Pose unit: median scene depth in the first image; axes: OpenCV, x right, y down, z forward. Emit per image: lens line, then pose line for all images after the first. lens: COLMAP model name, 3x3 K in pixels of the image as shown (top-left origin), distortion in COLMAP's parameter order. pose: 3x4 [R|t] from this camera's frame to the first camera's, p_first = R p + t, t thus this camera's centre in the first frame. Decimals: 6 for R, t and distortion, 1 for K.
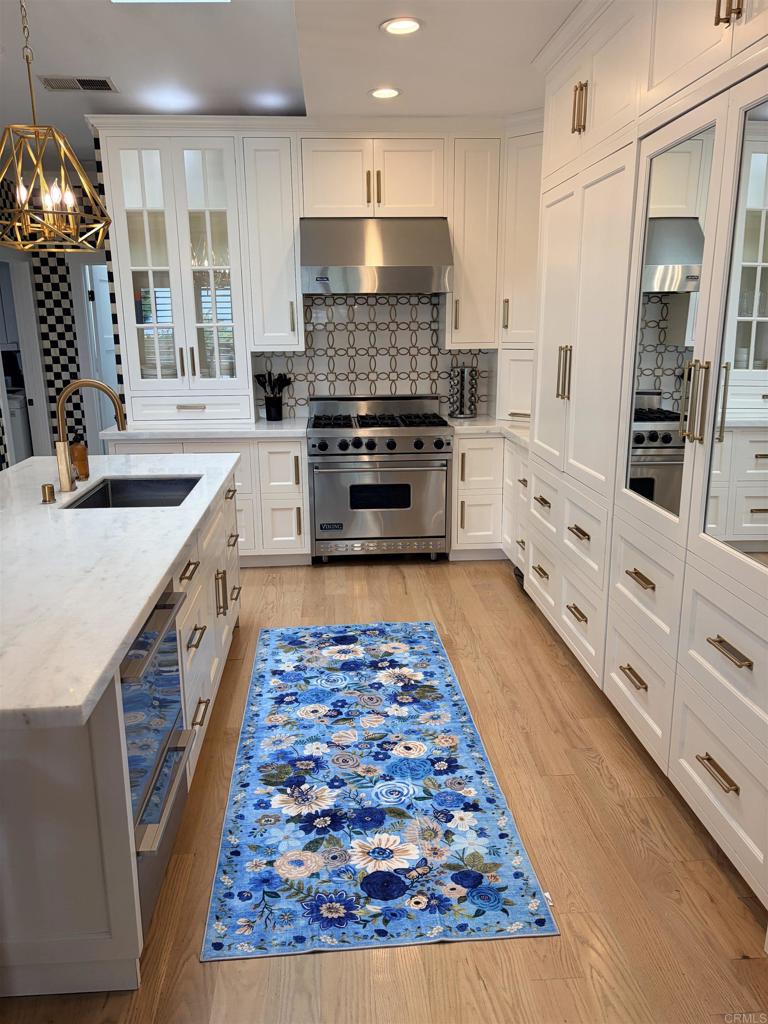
lens RADIAL K [[768.7, 0, 370.9], [0, 768.7, 515.2], [0, 0, 1]] dist [0.047523, -0.046291]
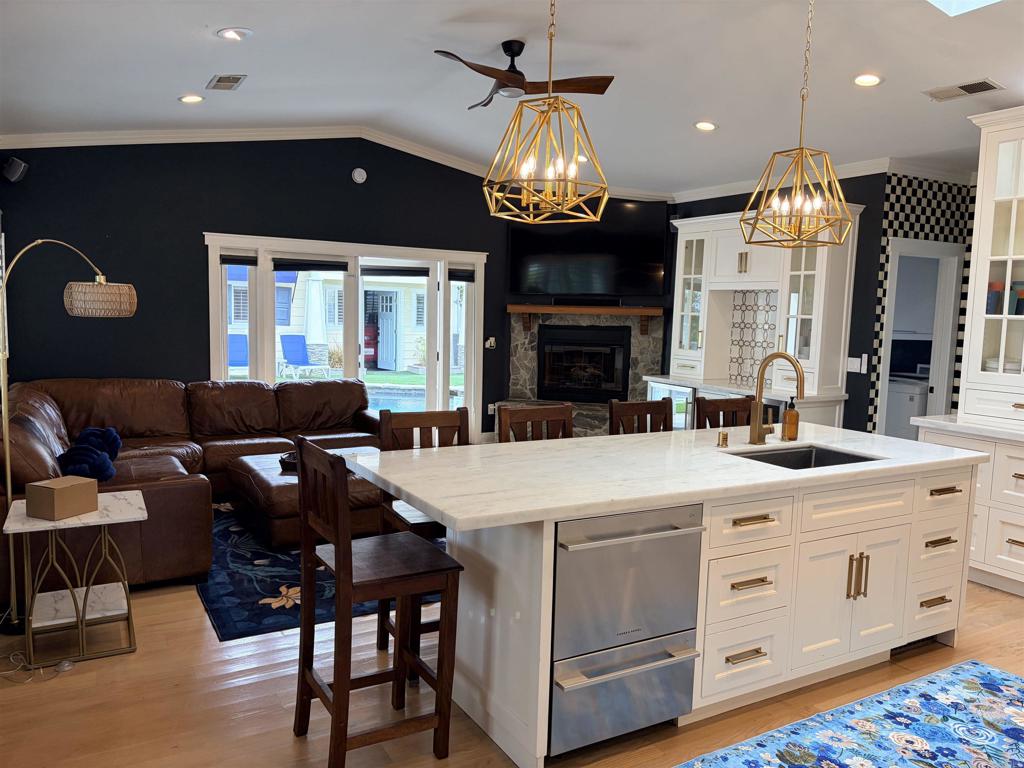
lens RADIAL K [[768.7, 0, 516.8], [0, 768.7, 394.2], [0, 0, 1]] dist [0.047523, -0.046291]
pose [[0.447656, 0.117601, -0.886439, 0.484343], [-0.248275, 0.968684, 0.003131, -0.019268], [0.859048, 0.218679, 0.462835, 0.133724]]
